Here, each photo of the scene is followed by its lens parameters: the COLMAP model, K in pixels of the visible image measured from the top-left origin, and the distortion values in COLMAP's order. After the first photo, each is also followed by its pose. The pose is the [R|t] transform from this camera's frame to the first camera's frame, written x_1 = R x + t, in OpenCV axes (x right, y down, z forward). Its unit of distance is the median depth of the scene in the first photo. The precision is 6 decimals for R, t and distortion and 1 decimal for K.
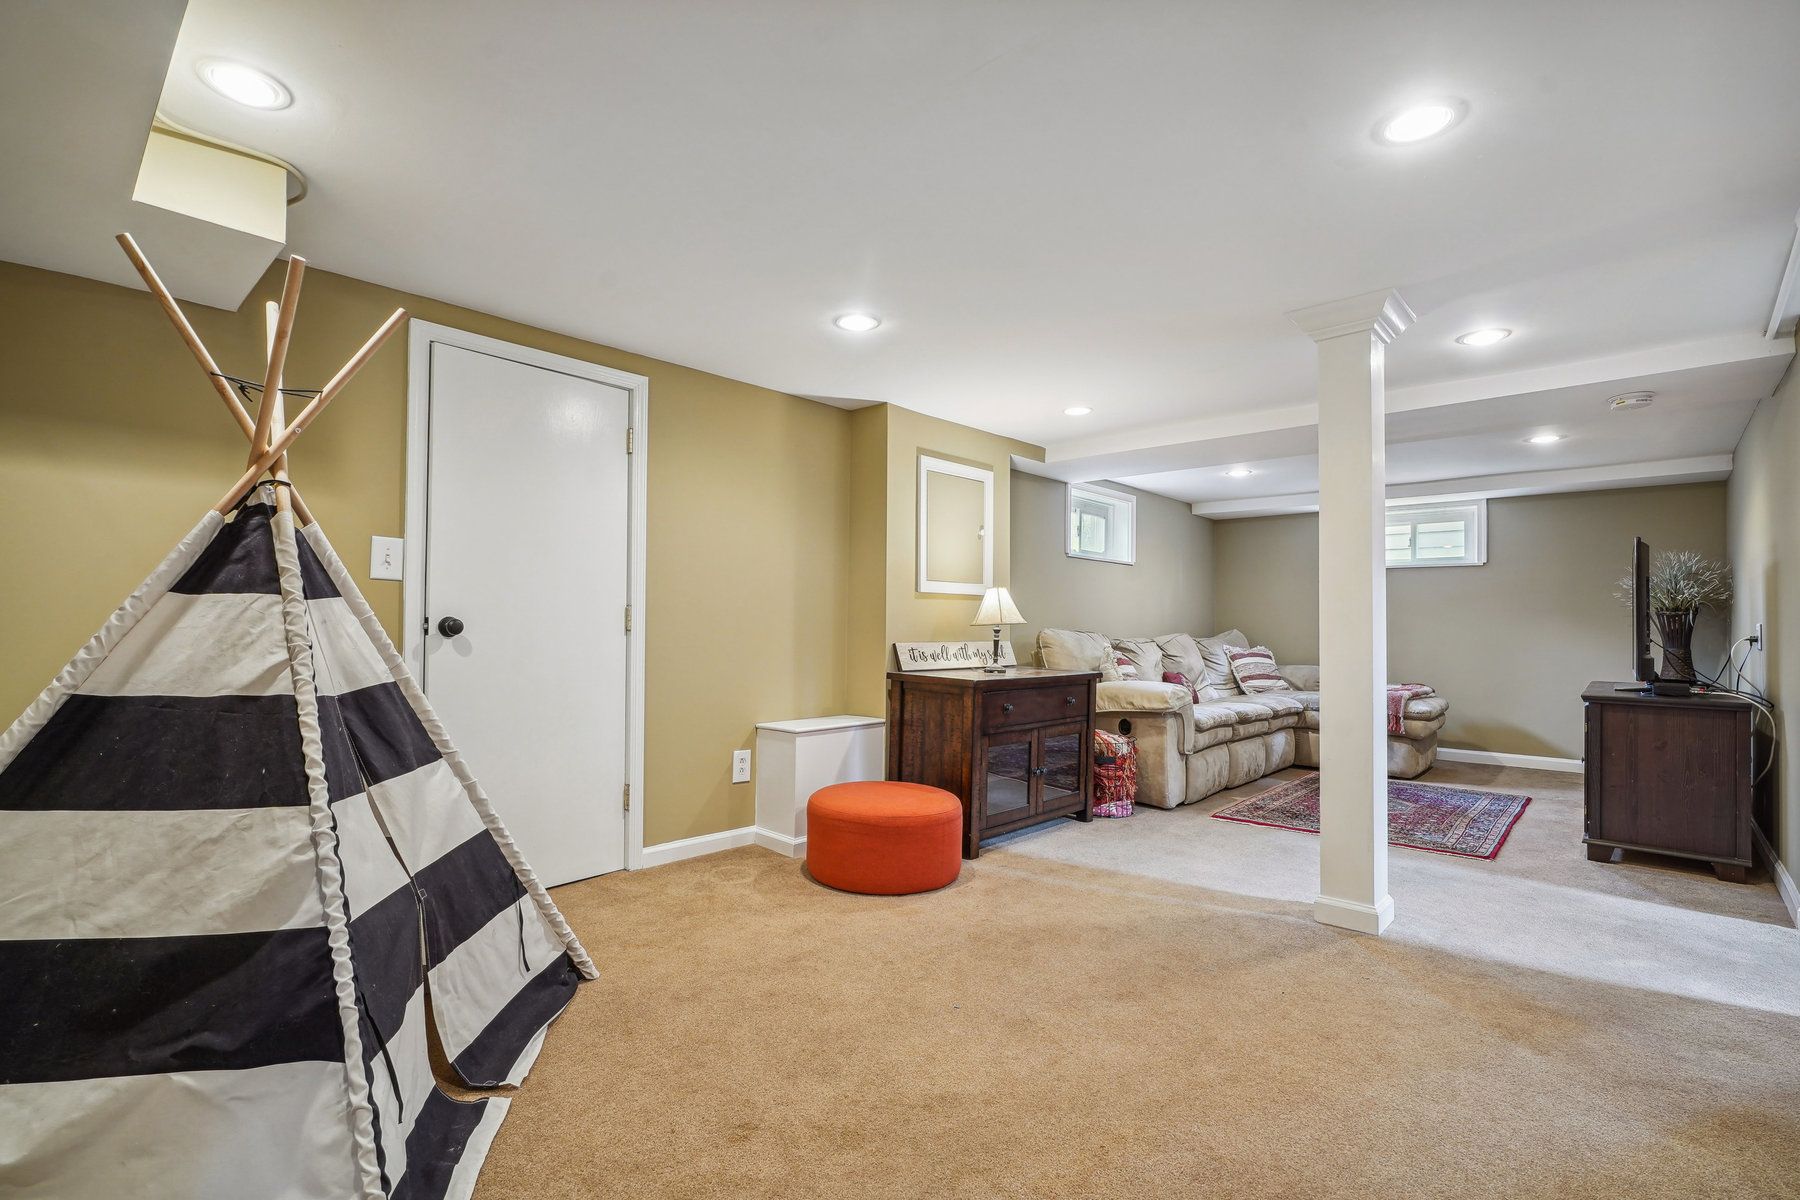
lens RADIAL K [[821.1, 0, 891.8], [0, 821.1, 605.0], [0, 0, 1]] dist [-0.002849, 0.000110]
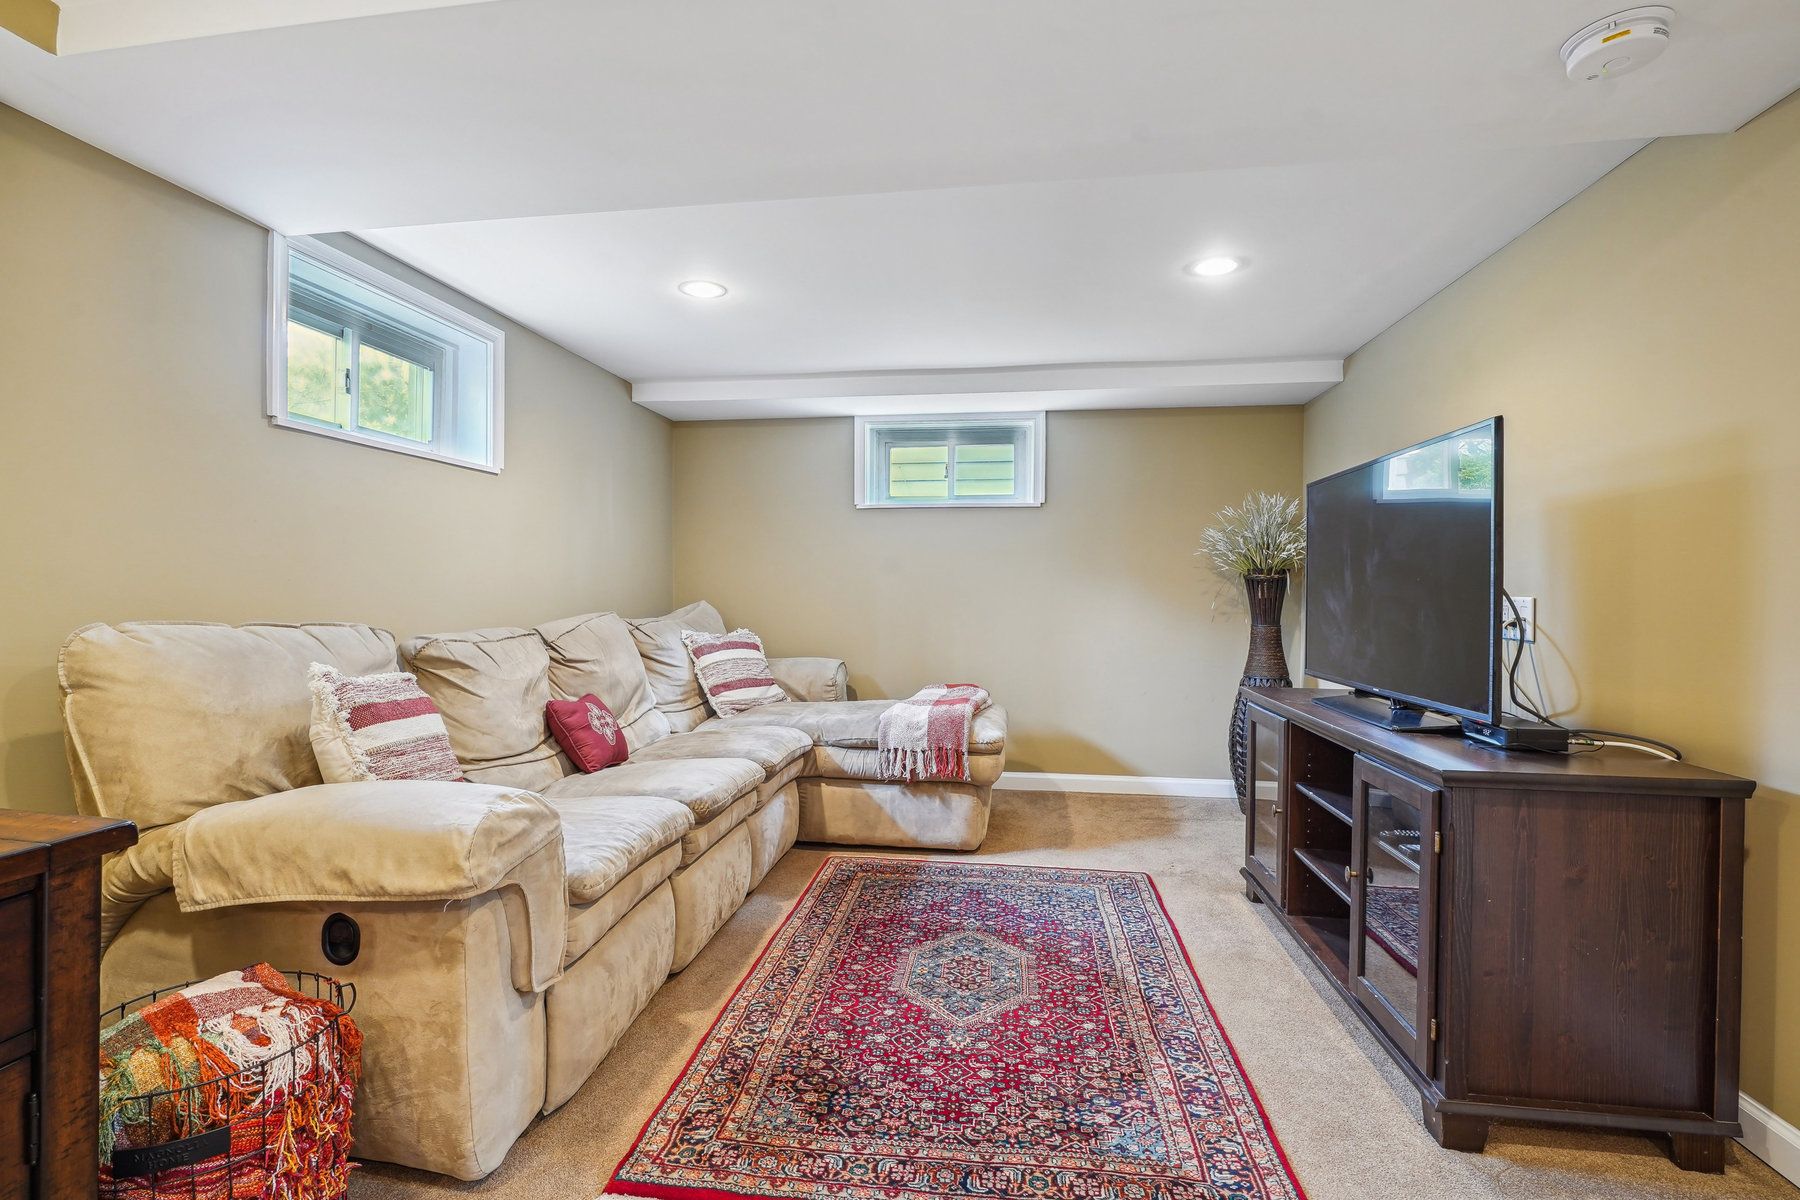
lens RADIAL K [[821.1, 0, 891.8], [0, 821.1, 605.0], [0, 0, 1]] dist [-0.002849, 0.000110]
pose [[0.823790, -0.019116, 0.566573, 0.224143], [-0.009465, 0.998828, 0.047462, 0.003631], [-0.566816, -0.044461, 0.822643, 0.499541]]
